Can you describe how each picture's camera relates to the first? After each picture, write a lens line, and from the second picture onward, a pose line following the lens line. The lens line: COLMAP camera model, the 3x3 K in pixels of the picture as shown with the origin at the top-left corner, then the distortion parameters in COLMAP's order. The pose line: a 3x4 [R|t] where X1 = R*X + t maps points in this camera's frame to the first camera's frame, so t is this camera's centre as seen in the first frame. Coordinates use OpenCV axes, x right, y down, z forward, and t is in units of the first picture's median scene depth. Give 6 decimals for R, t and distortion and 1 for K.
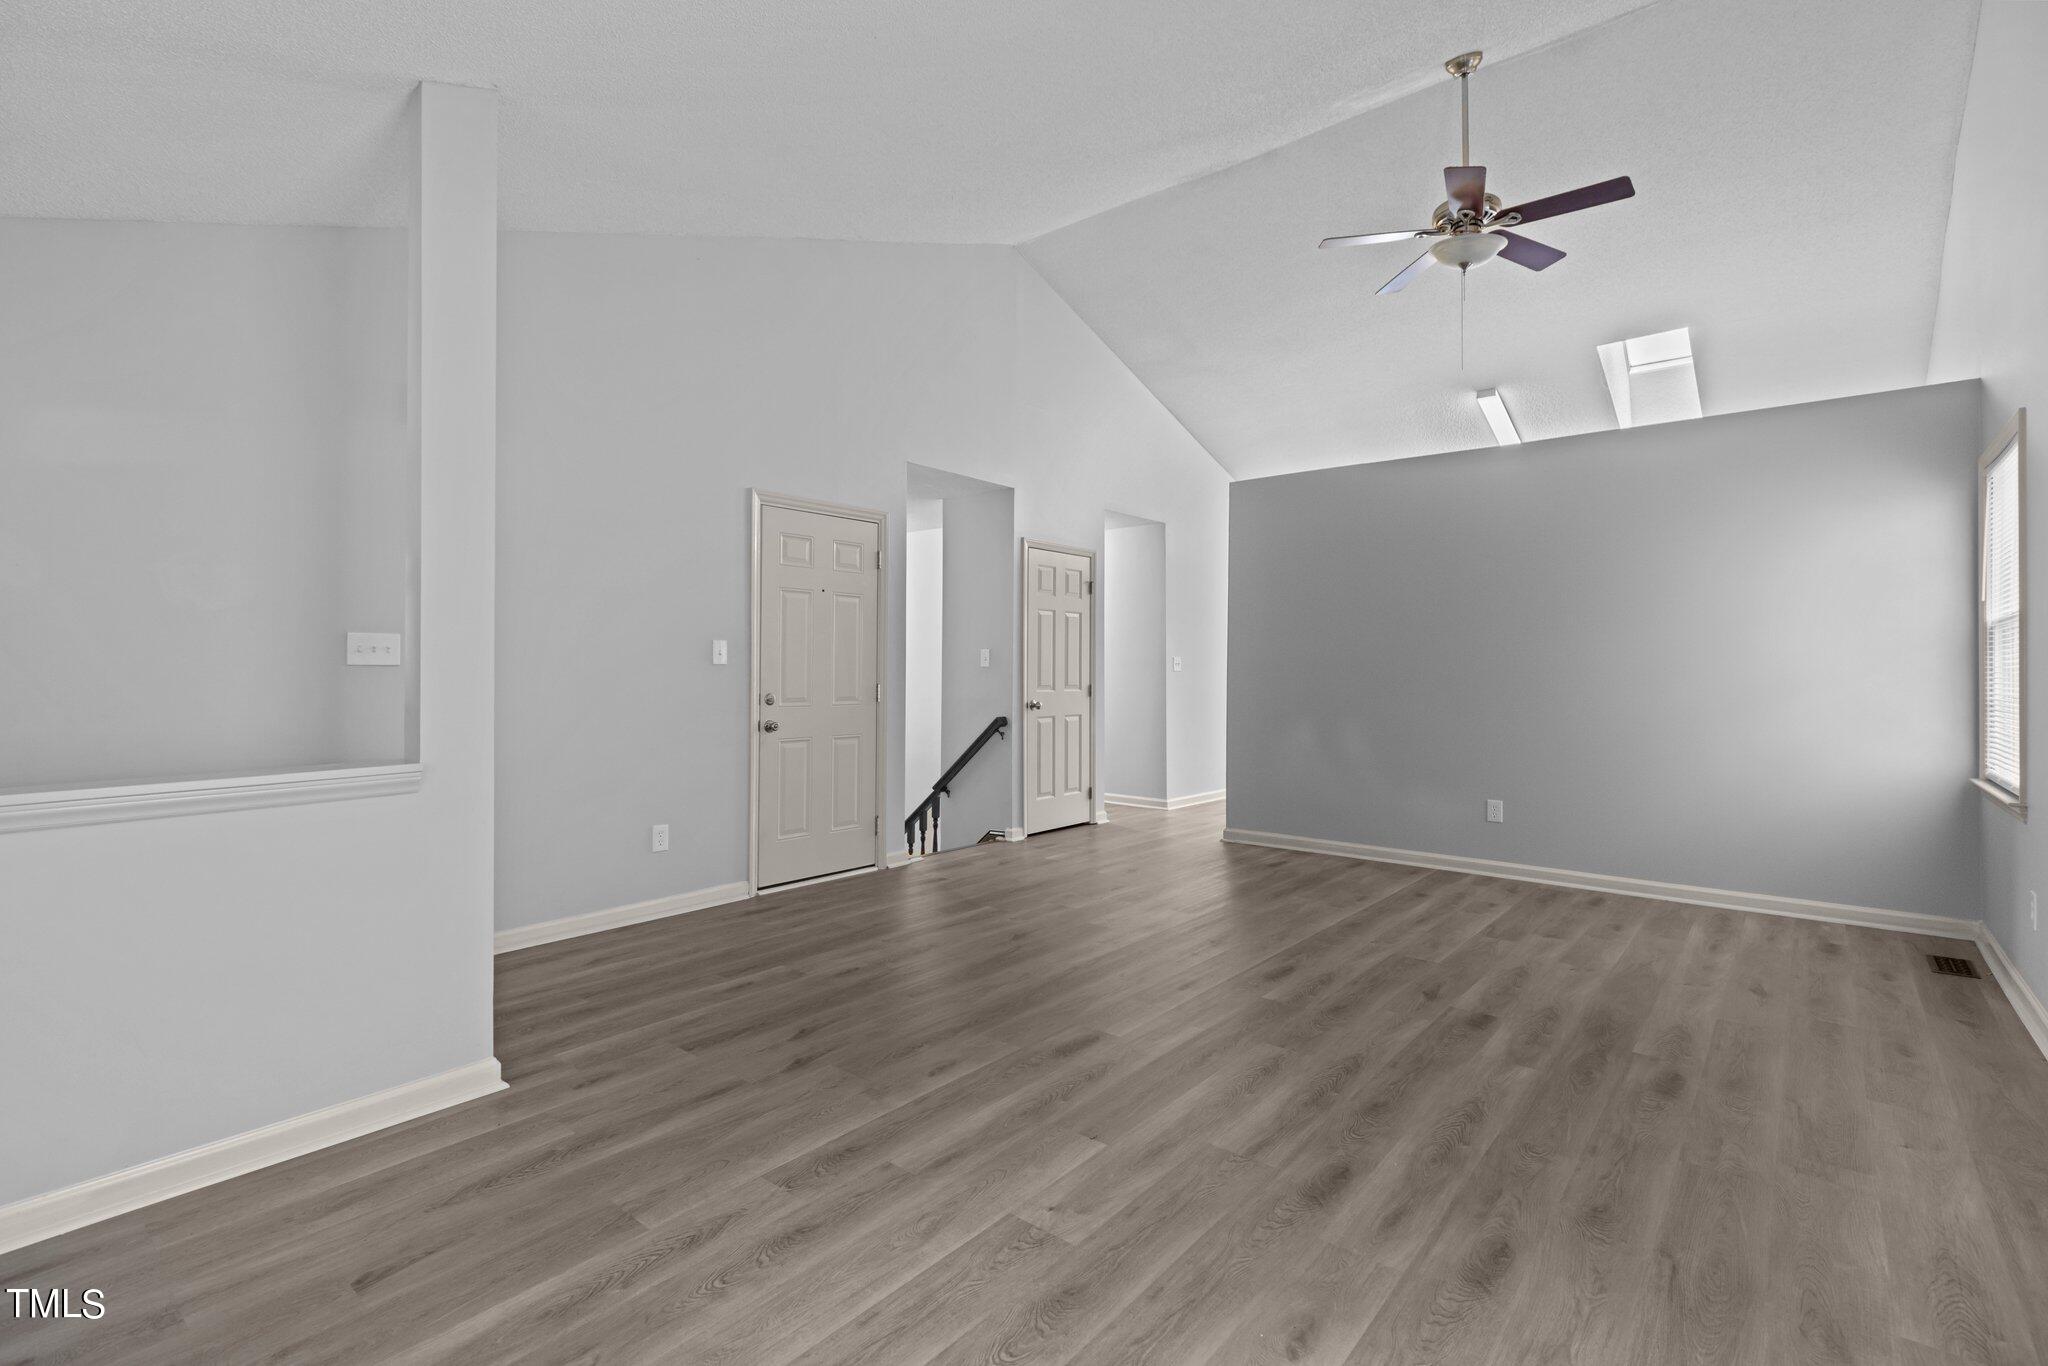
lens RADIAL K [[903.7, 0, 980.6], [0, 903.7, 661.8], [0, 0, 1]] dist [0.000544, -0.000355]
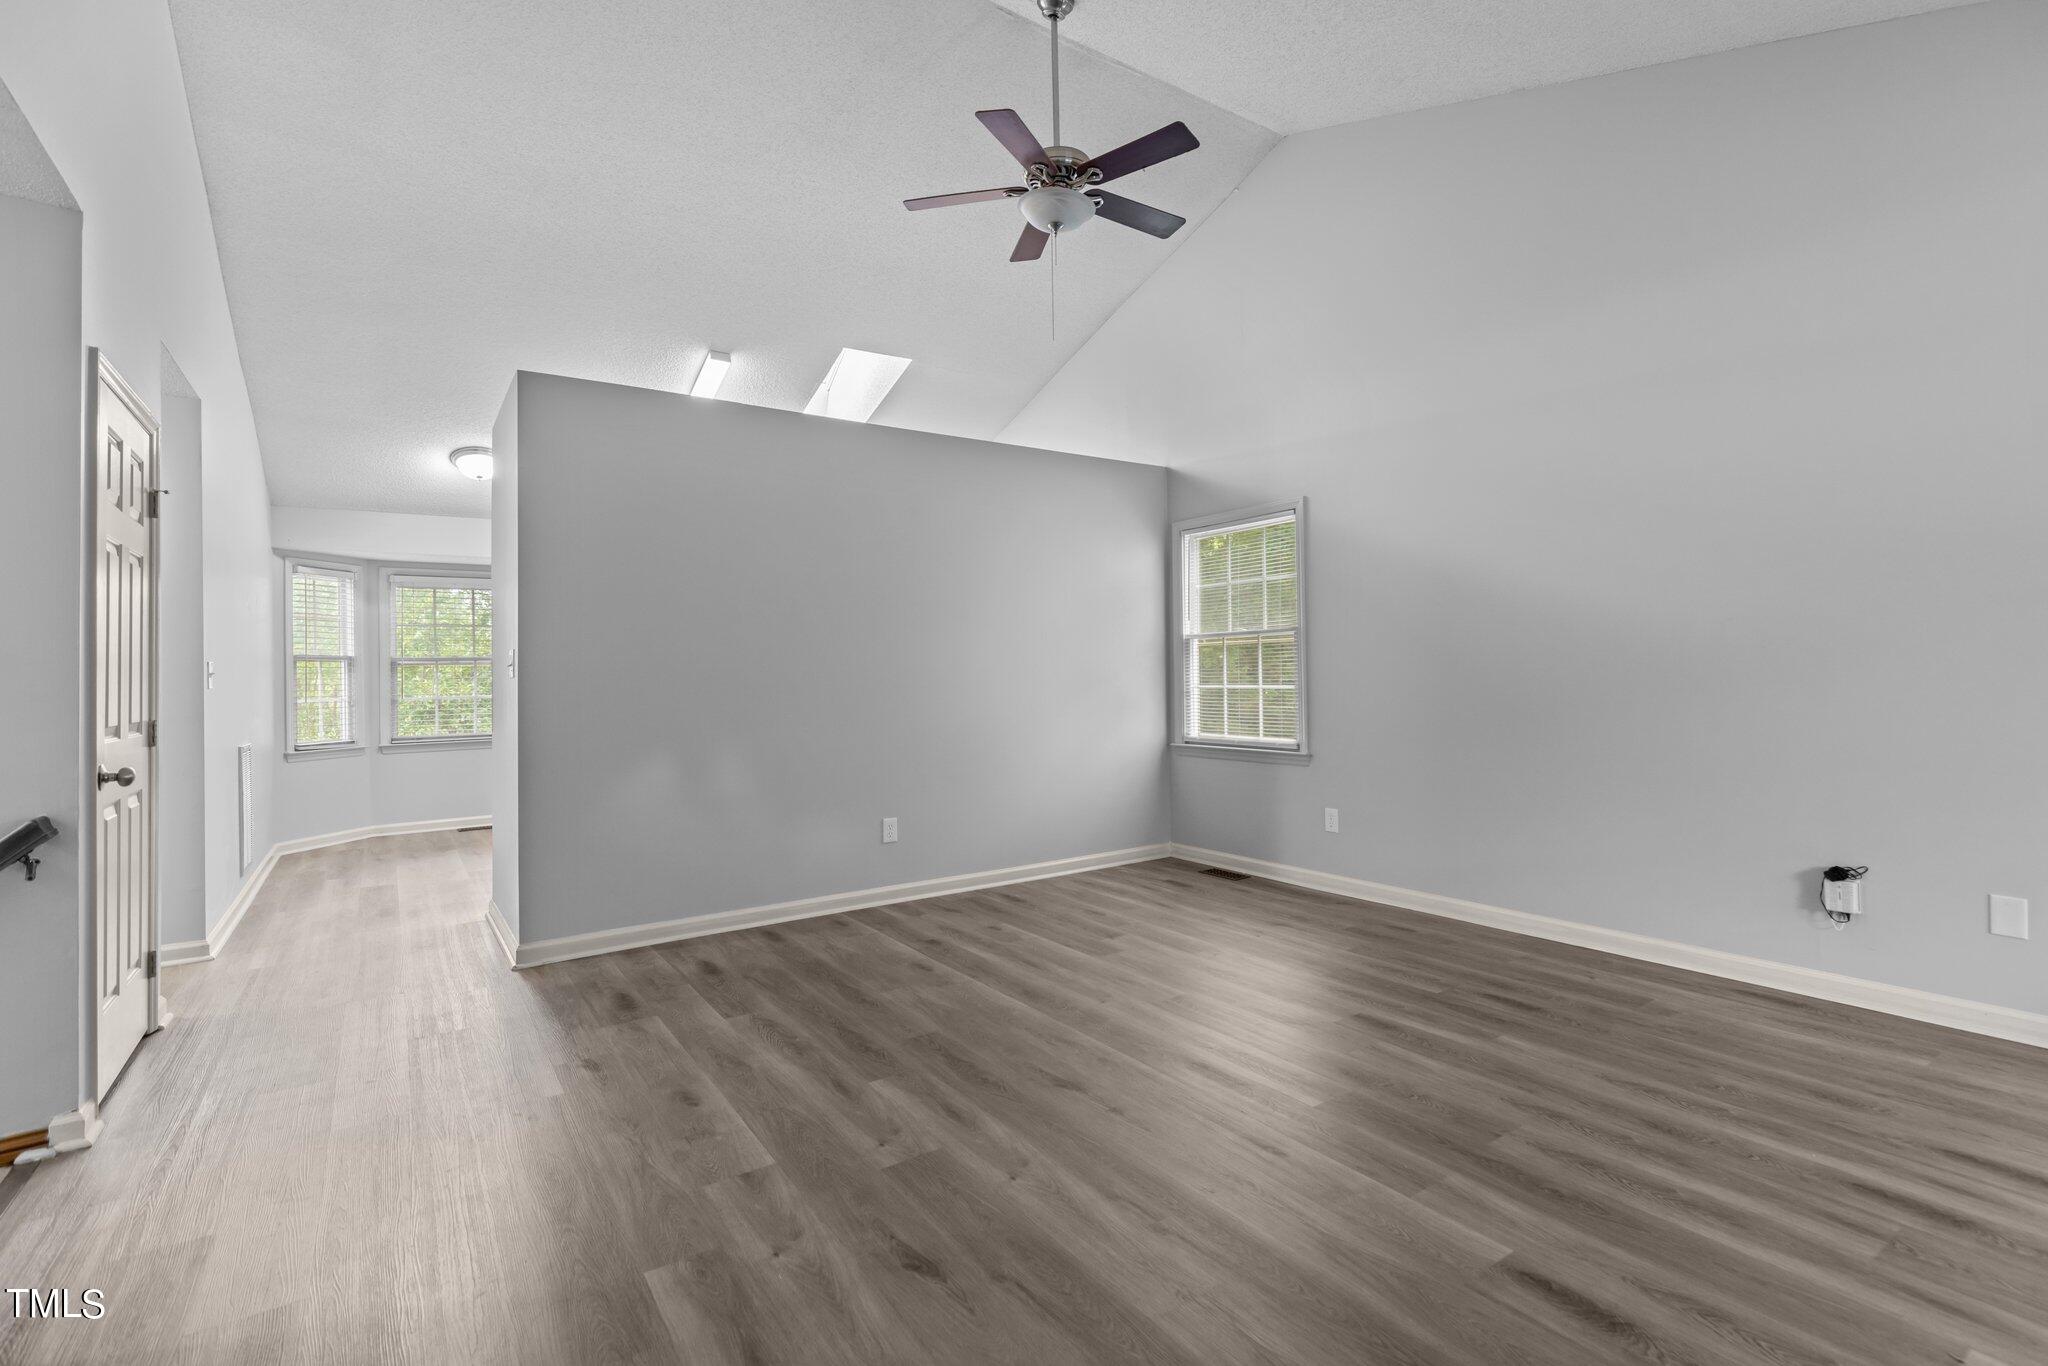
lens RADIAL K [[940.8, 0, 1019.8], [0, 940.8, 668.9], [0, 0, 1]] dist [0.003639, -0.000195]
pose [[0.253551, -0.005651, 0.967306, -0.592962], [0.010023, 0.999945, 0.003214, 0.003348], [-0.967270, 0.008881, 0.253594, 1.213743]]
